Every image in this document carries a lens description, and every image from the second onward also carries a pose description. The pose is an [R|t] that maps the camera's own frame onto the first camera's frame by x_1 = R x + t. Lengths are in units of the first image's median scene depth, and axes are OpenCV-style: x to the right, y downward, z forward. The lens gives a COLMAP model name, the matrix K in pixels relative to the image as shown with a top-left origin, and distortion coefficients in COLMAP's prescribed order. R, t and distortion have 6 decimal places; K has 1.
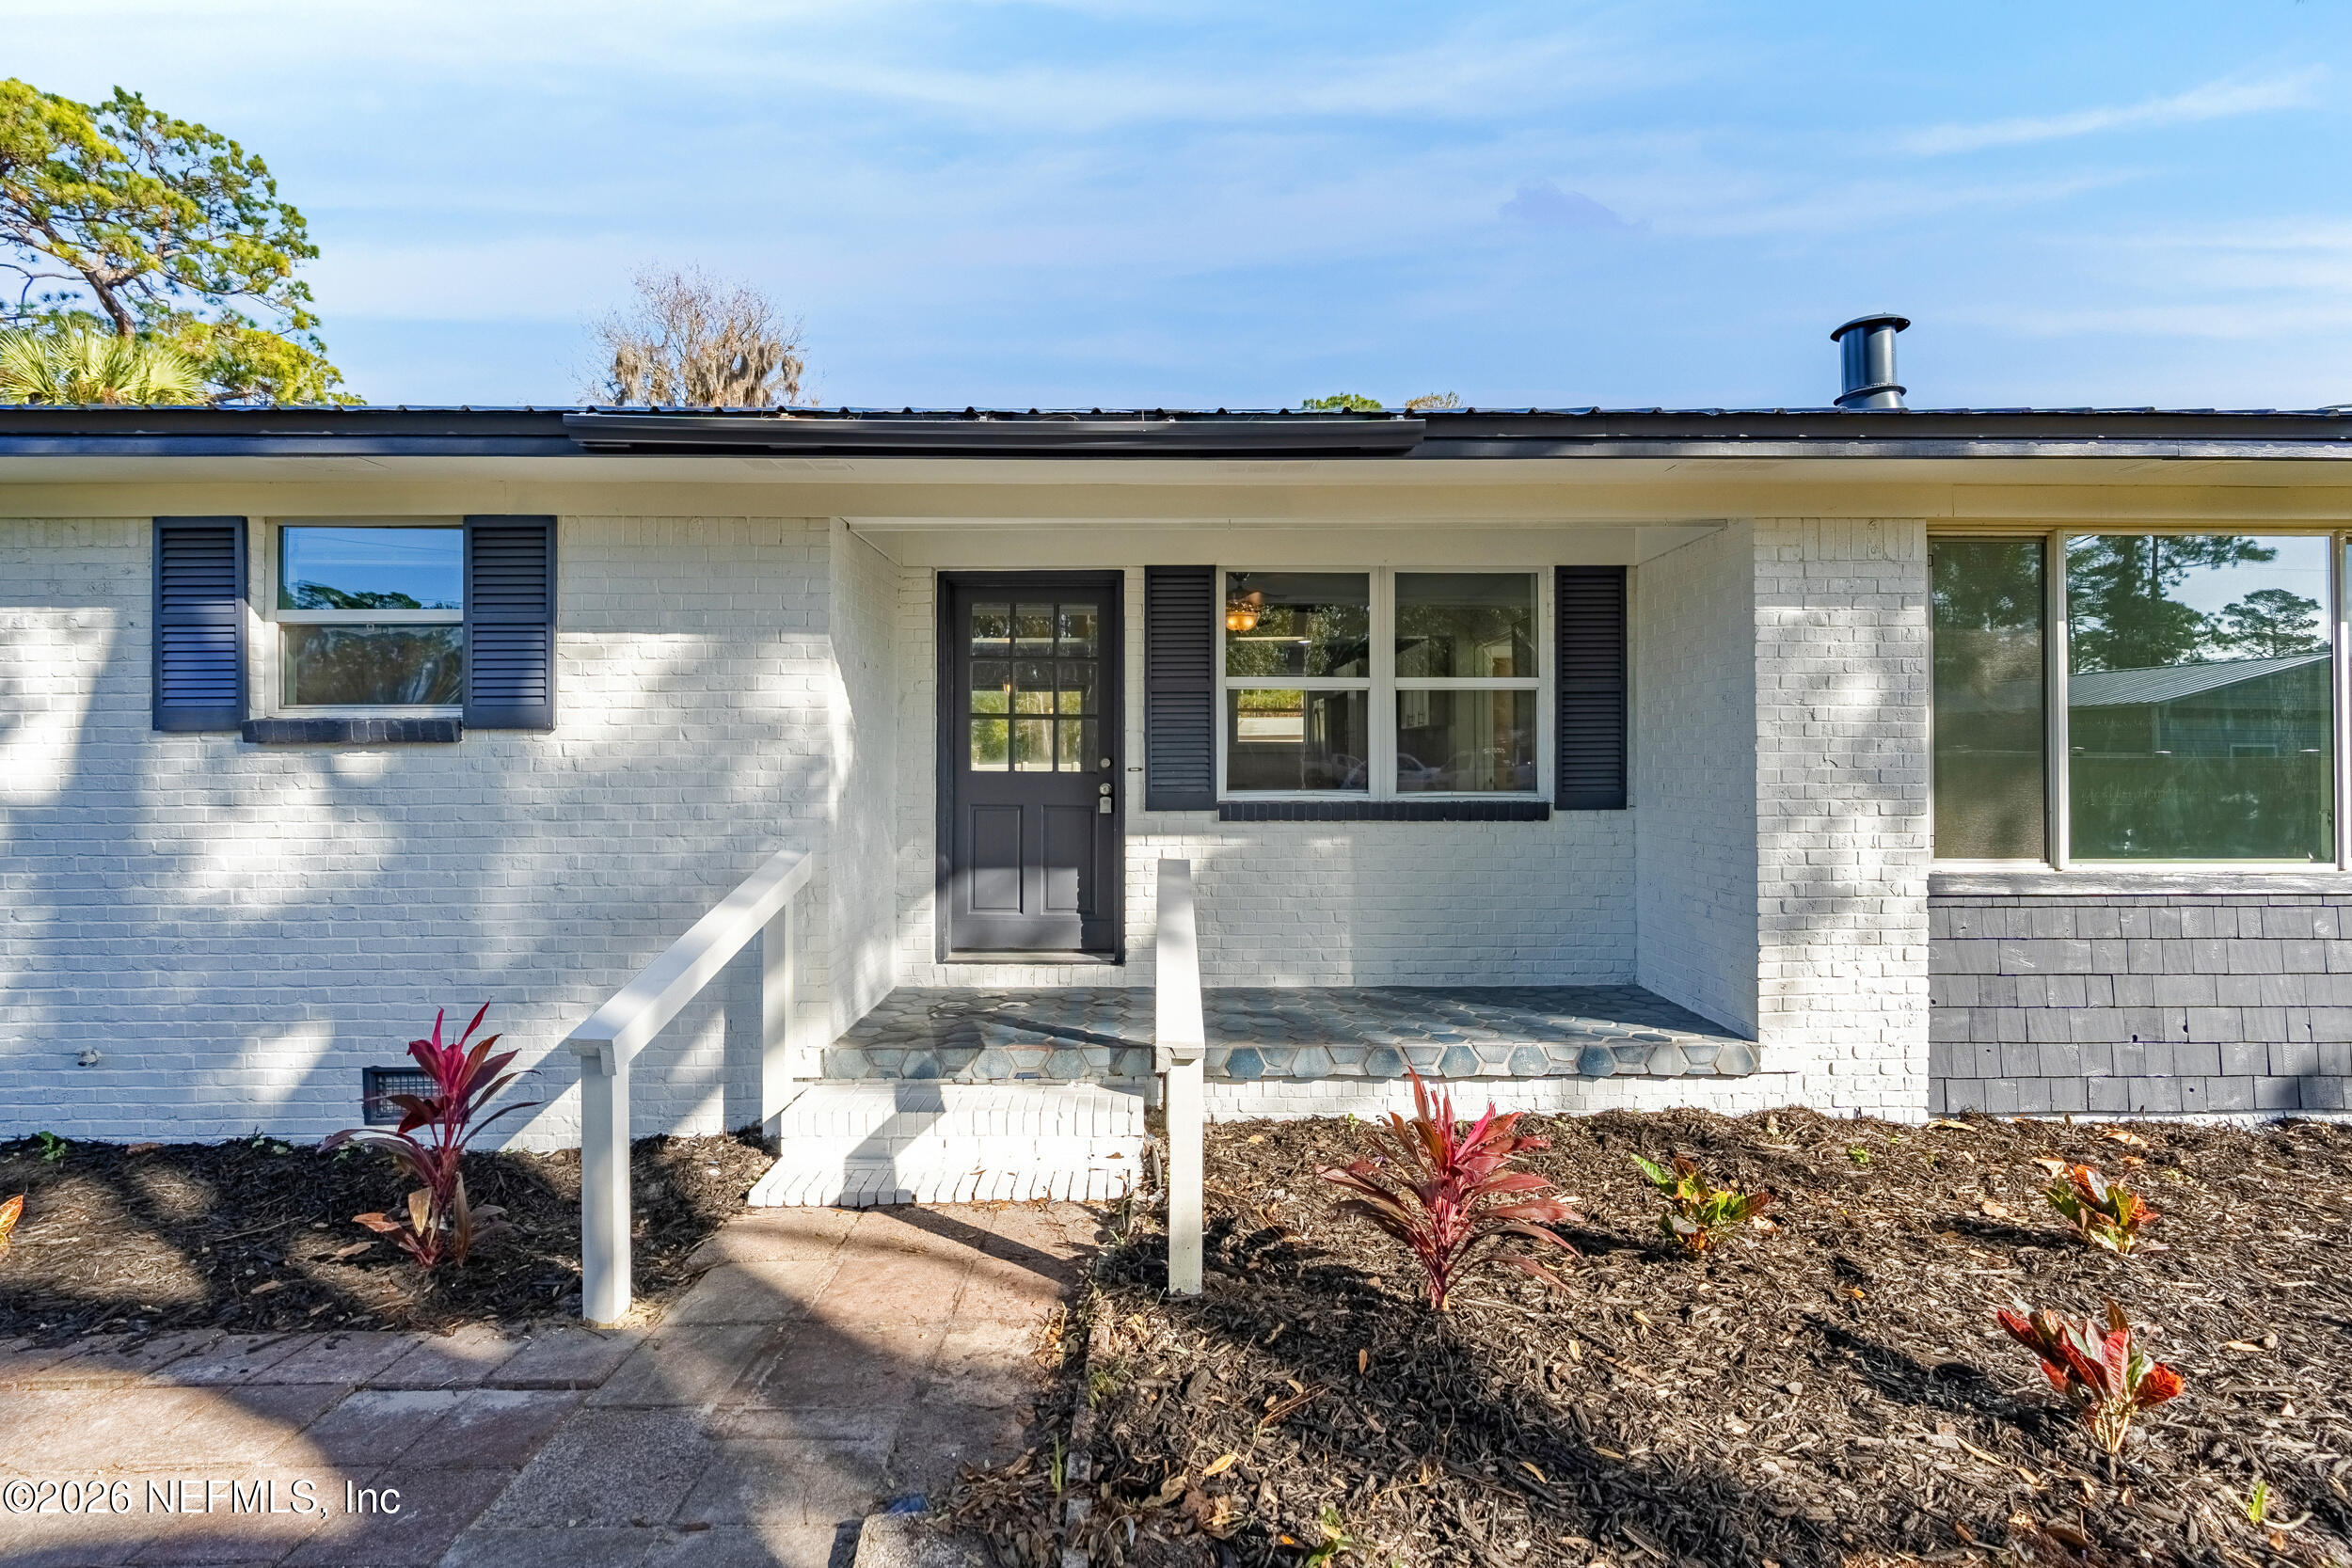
lens RADIAL K [[1064.9, 0, 1174.5], [0, 1064.9, 774.9], [0, 0, 1]] dist [-0.002431, 0.001597]
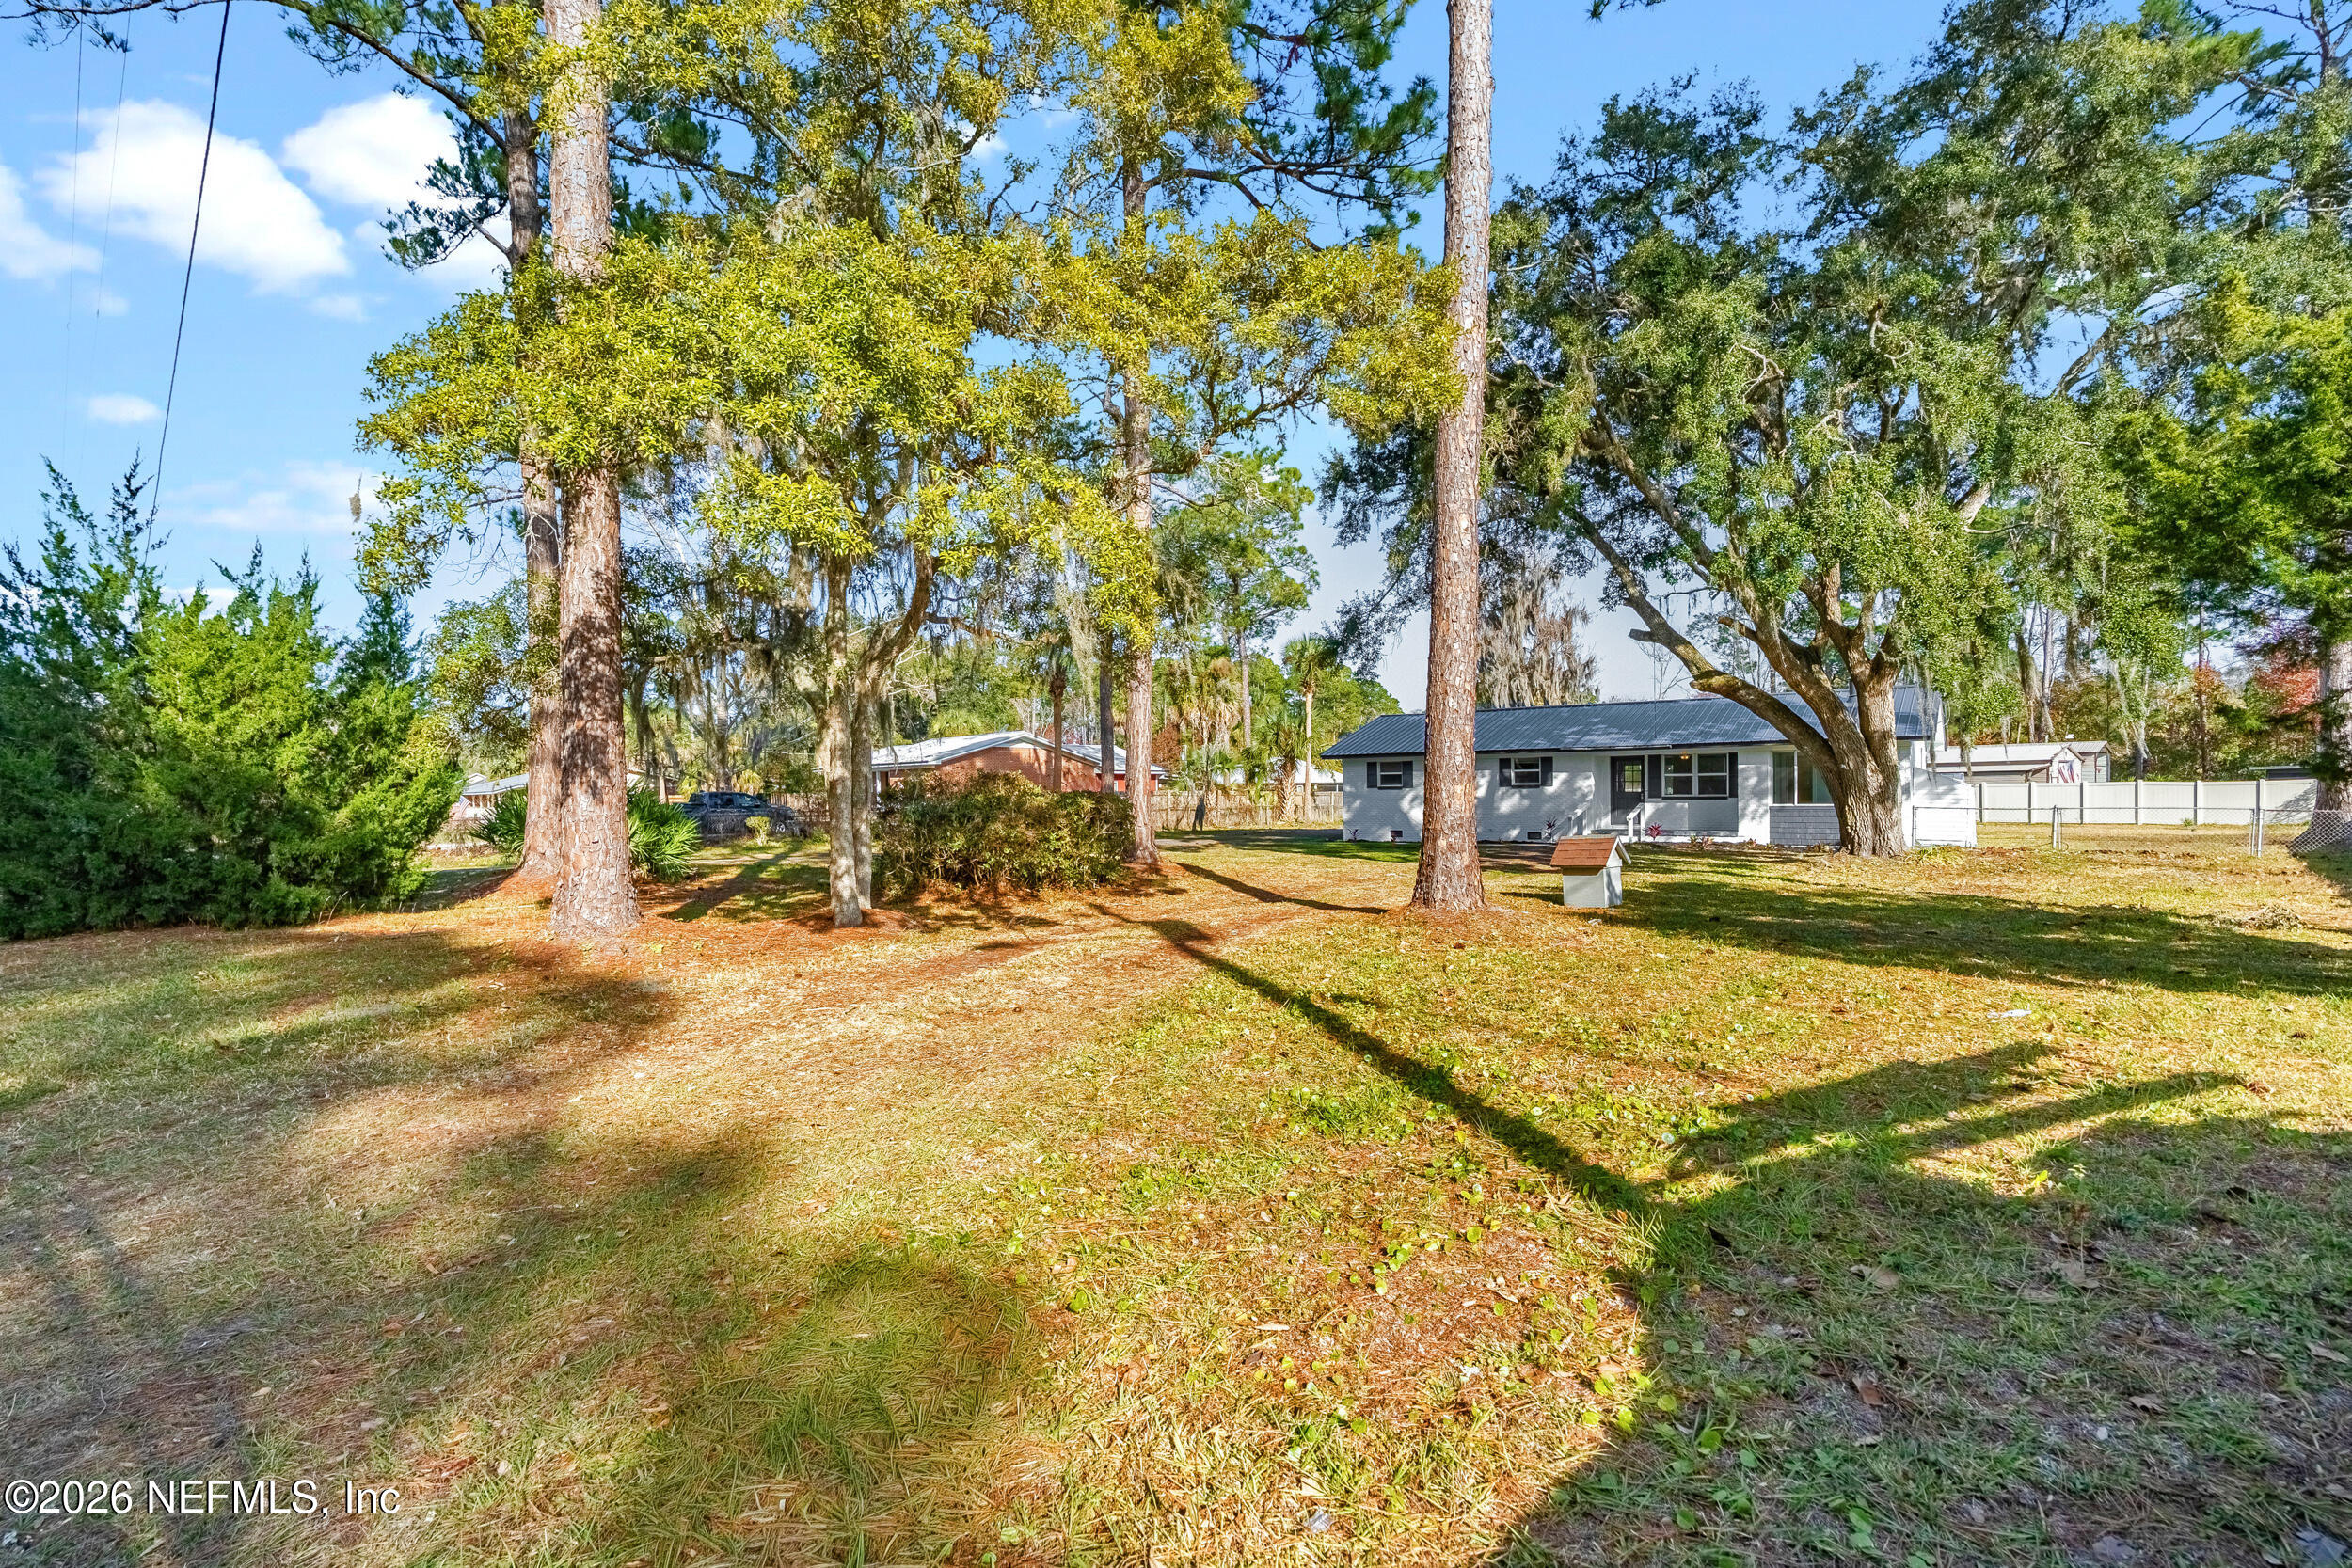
lens RADIAL K [[1064.9, 0, 1170.0], [0, 1064.9, 789.7], [0, 0, 1]] dist [-0.002431, 0.001597]
pose [[0.790944, -0.007689, -0.611841, 1.719980], [0.002240, 0.999951, -0.009671, 0.044381], [0.611885, 0.006279, 0.790922, -6.080994]]
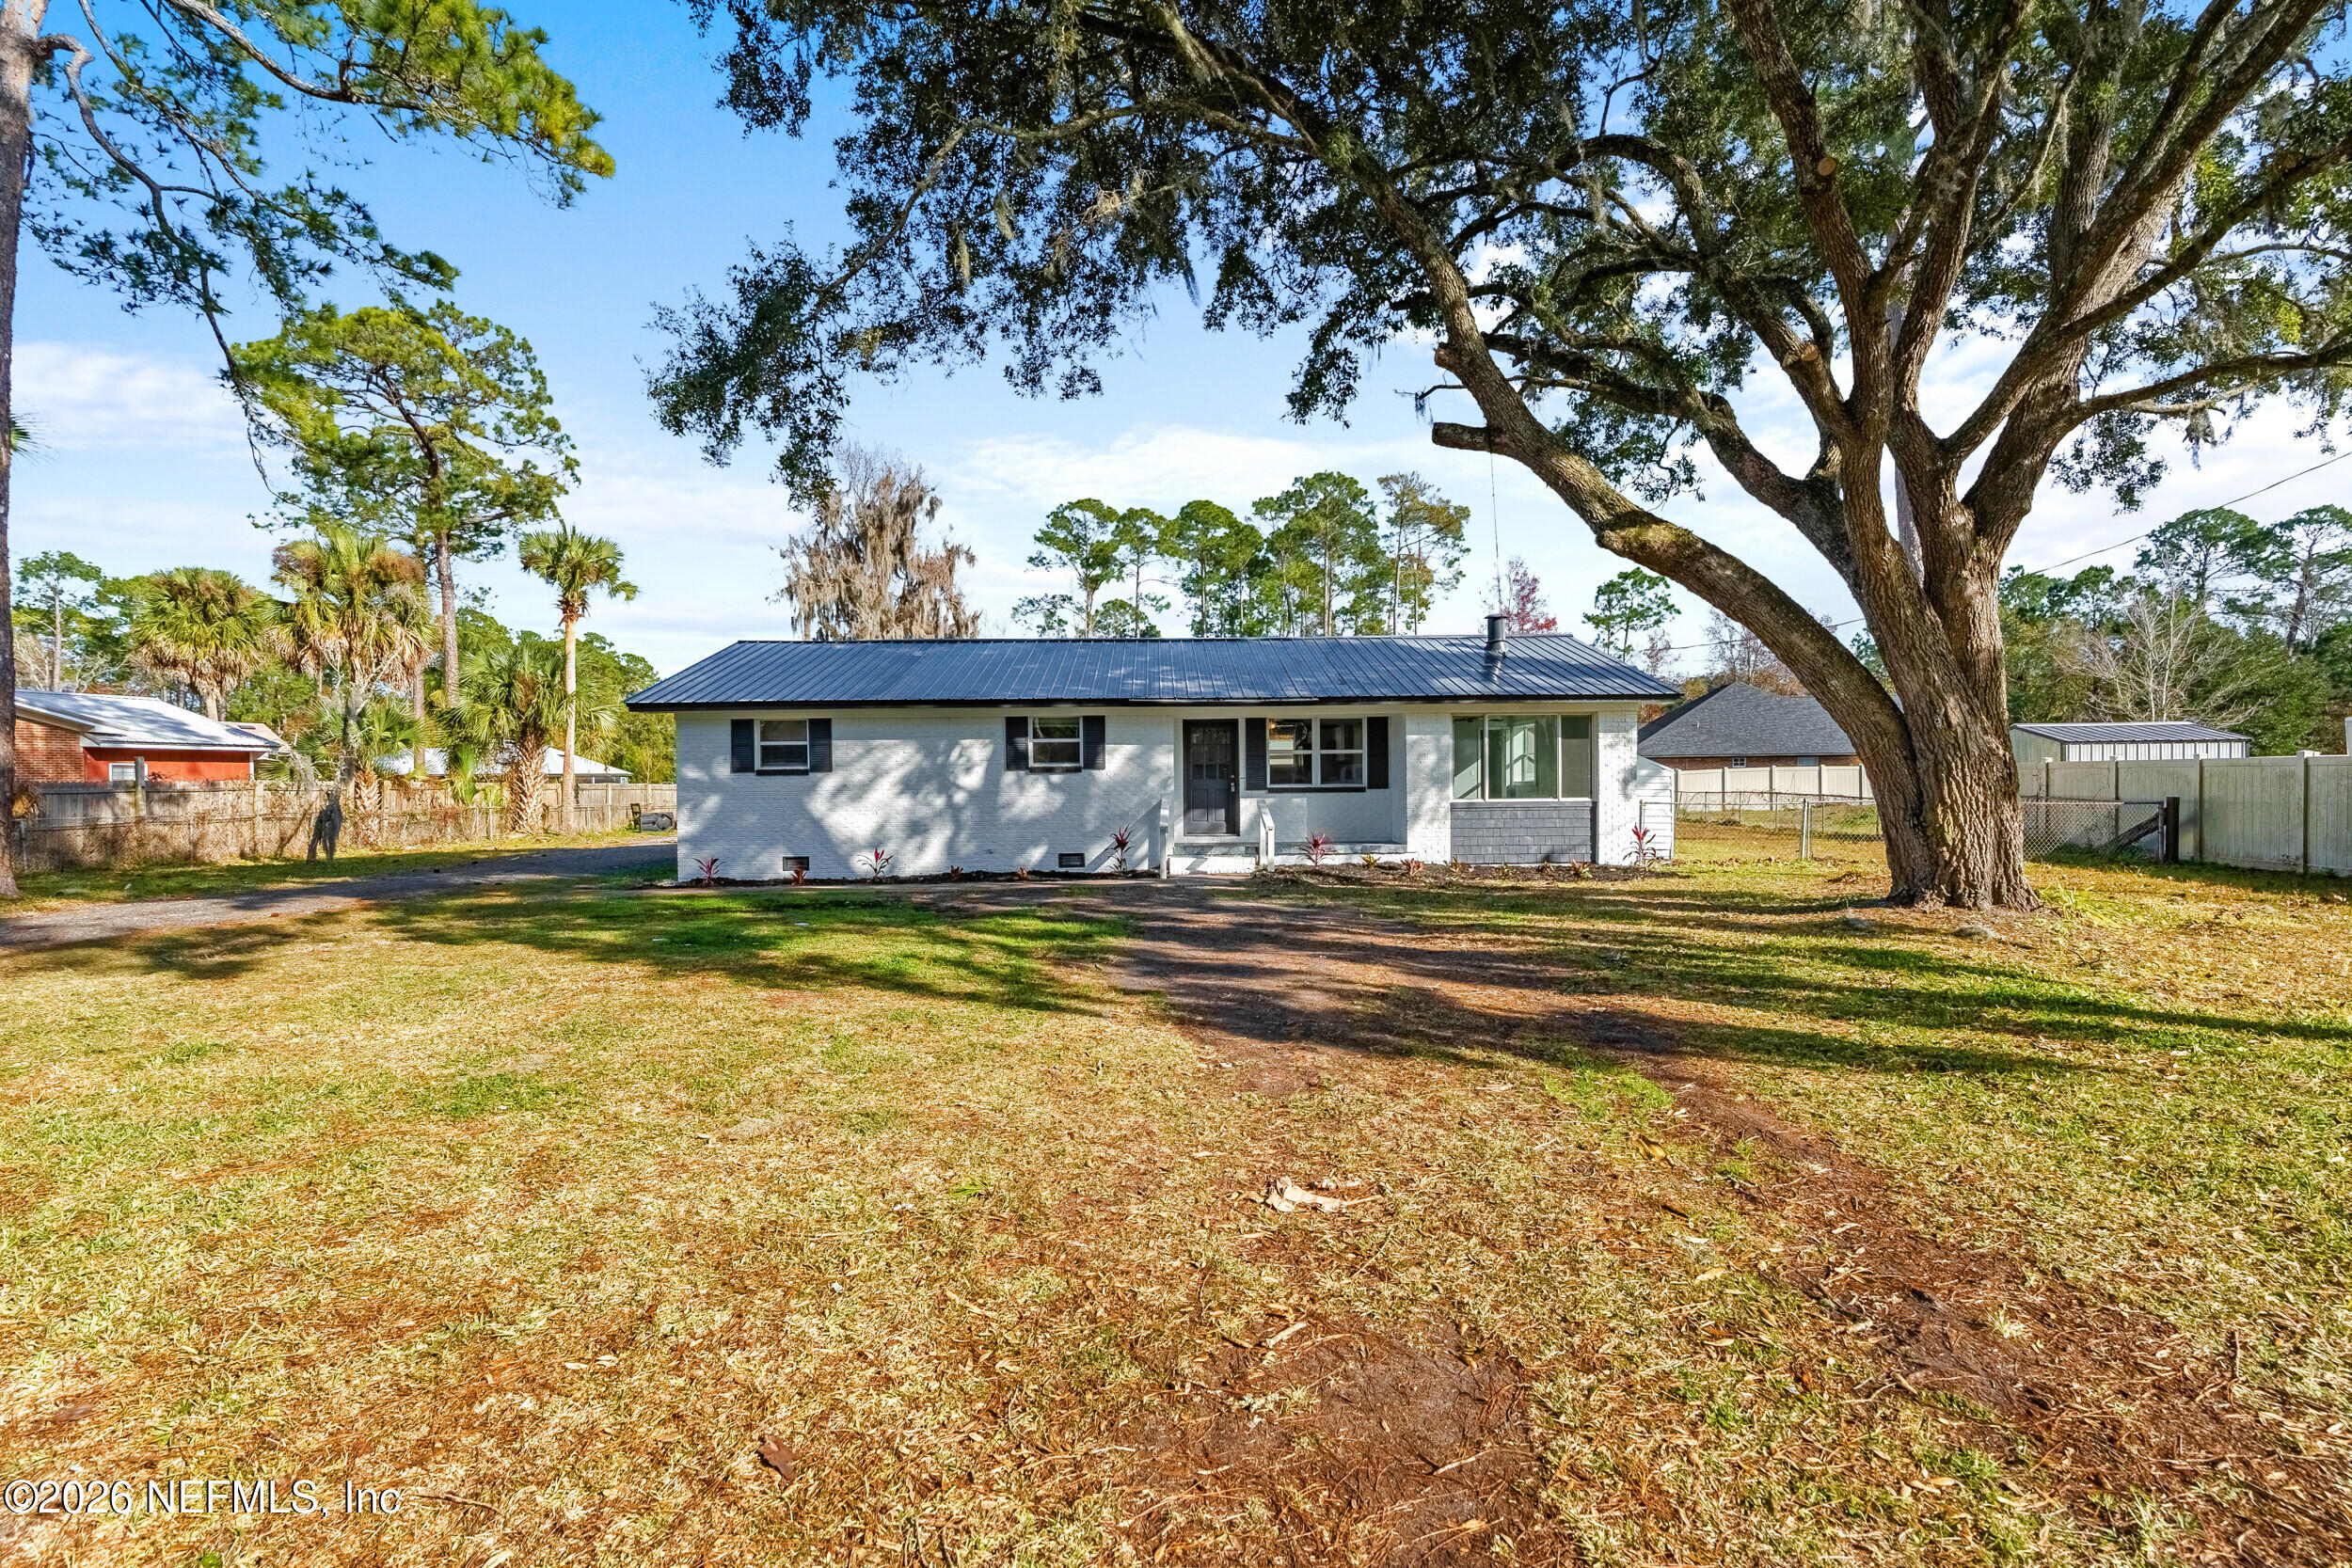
lens RADIAL K [[1064.9, 0, 1167.9], [0, 1064.9, 772.5], [0, 0, 1]] dist [-0.002431, 0.001597]
pose [[0.999957, -0.008865, 0.002590, -0.345418], [0.008903, 0.999844, -0.015224, 0.032408], [-0.002455, 0.015247, 0.999881, -2.881587]]
